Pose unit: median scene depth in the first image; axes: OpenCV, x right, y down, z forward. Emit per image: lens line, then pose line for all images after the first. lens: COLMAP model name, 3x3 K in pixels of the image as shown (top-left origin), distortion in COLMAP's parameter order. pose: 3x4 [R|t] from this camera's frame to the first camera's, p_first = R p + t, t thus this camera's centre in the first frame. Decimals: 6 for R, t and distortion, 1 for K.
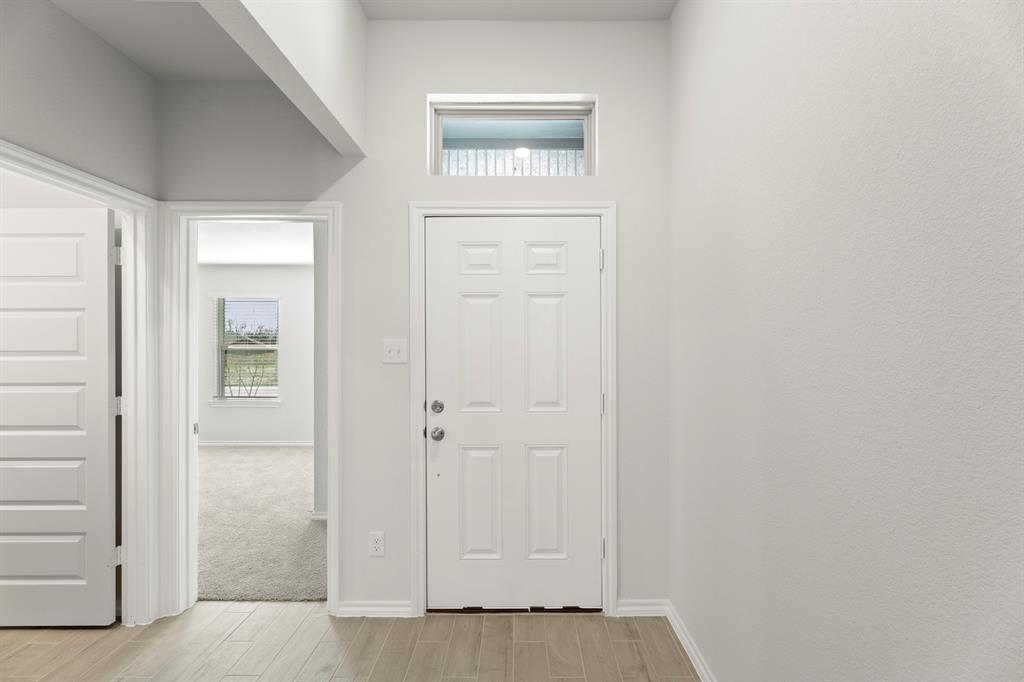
lens RADIAL K [[418.3, 0, 516.3], [0, 418.3, 342.7], [0, 0, 1]] dist [0.000511, -0.000181]
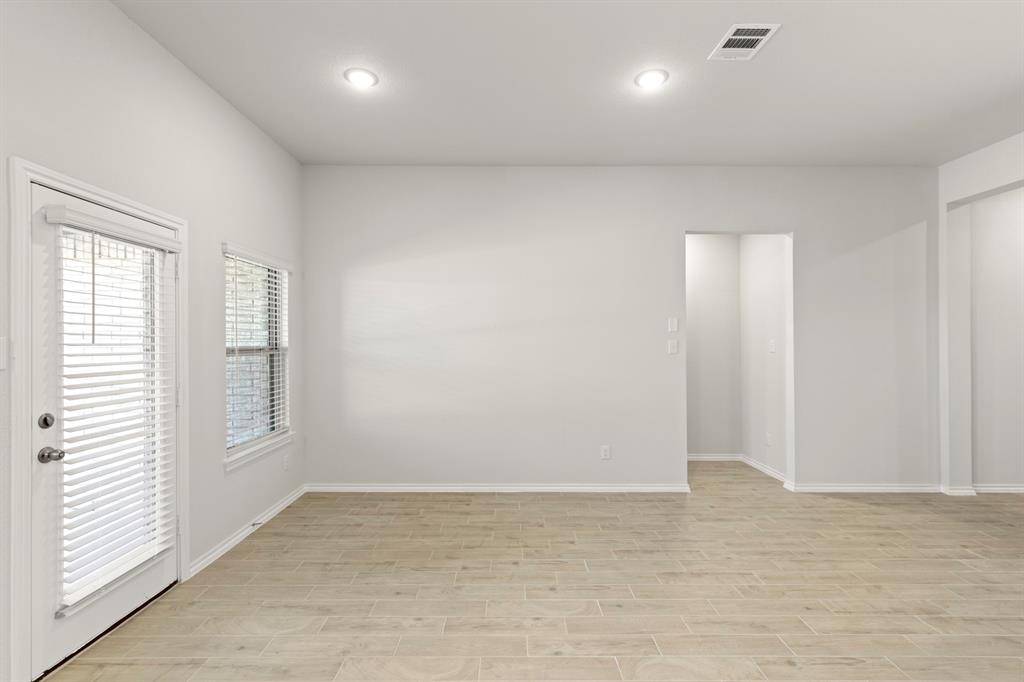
lens RADIAL K [[460.2, 0, 512.2], [0, 460.2, 339.3], [0, 0, 1]] dist [0.003837, 0.000860]
pose [[0.015288, 0.007715, 0.999853, -1.075487], [0.005101, 0.999957, -0.007794, 0.005627], [-0.999870, 0.005220, 0.015248, 0.082534]]
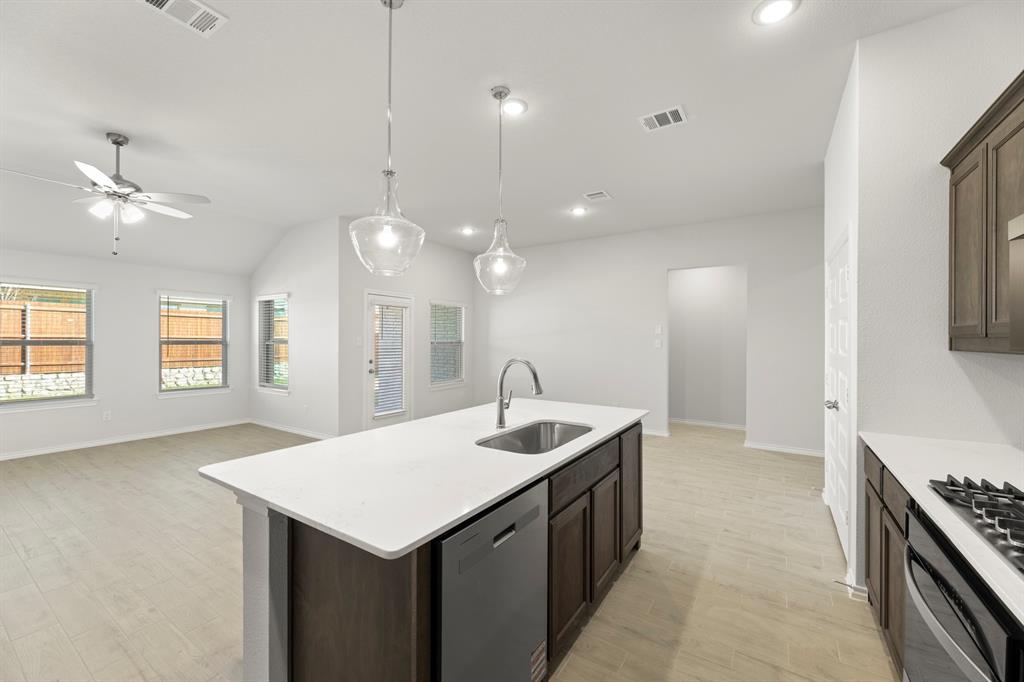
lens RADIAL K [[402.9, 0, 518.9], [0, 402.9, 338.7], [0, 0, 1]] dist [0.002313, 0.000231]
pose [[0.550806, 0.010103, 0.834572, -1.910173], [-0.004203, 0.999948, -0.009331, 0.019295], [-0.834623, 0.001632, 0.550820, -1.321975]]
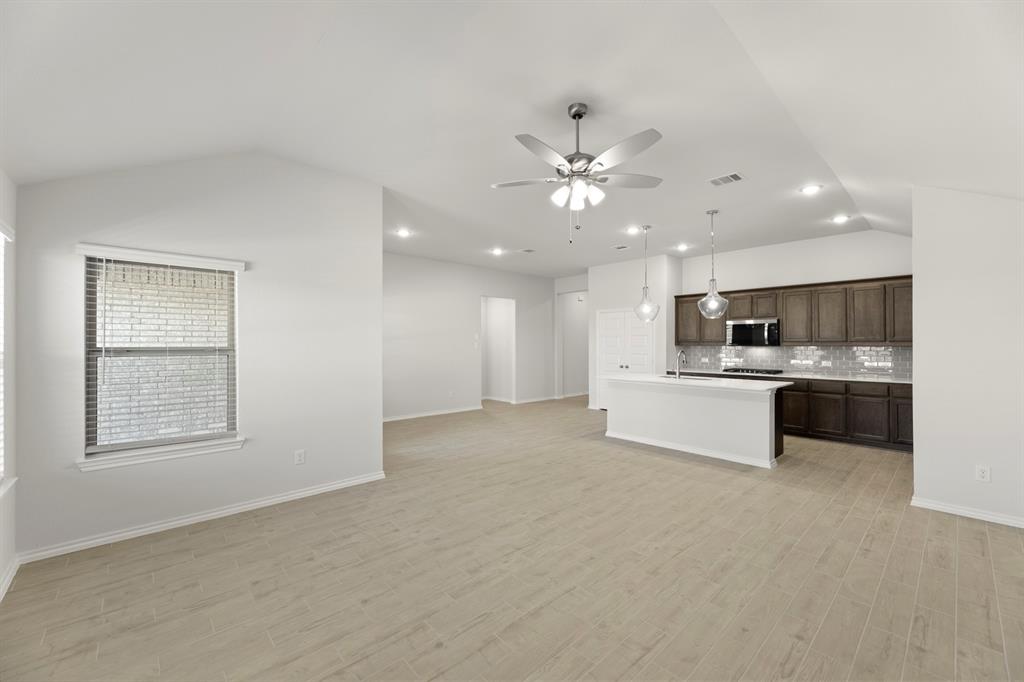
lens RADIAL K [[399.5, 0, 512.0], [0, 399.5, 341.0], [0, 0, 1]] dist [-0.000663, -0.000035]
pose [[-0.657030, 0.010674, 0.753788, -2.292673], [0.008184, 0.999942, -0.007025, 0.007957], [-0.753820, 0.001553, -0.657080, 1.773327]]
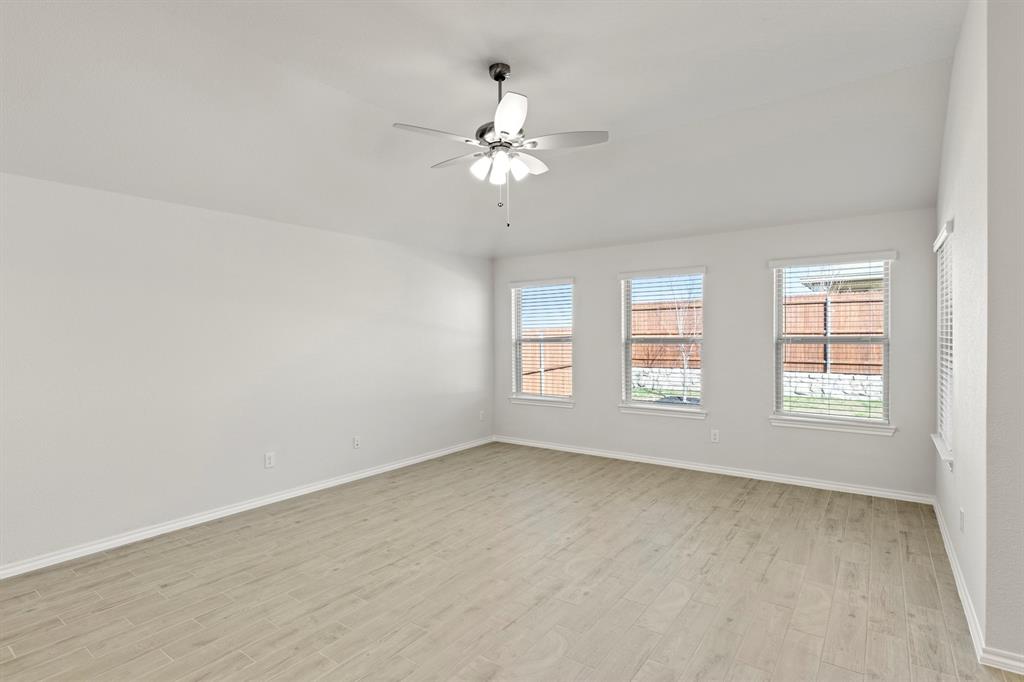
lens RADIAL K [[508.9, 0, 512.0], [0, 508.9, 341.0], [0, 0, 1]] dist [-0.001047, 0.000191]
pose [[0.796680, 0.003026, -0.604394, -0.571957], [0.003091, 0.999954, 0.009082, 0.009265], [0.604394, -0.009103, 0.796634, -0.353171]]
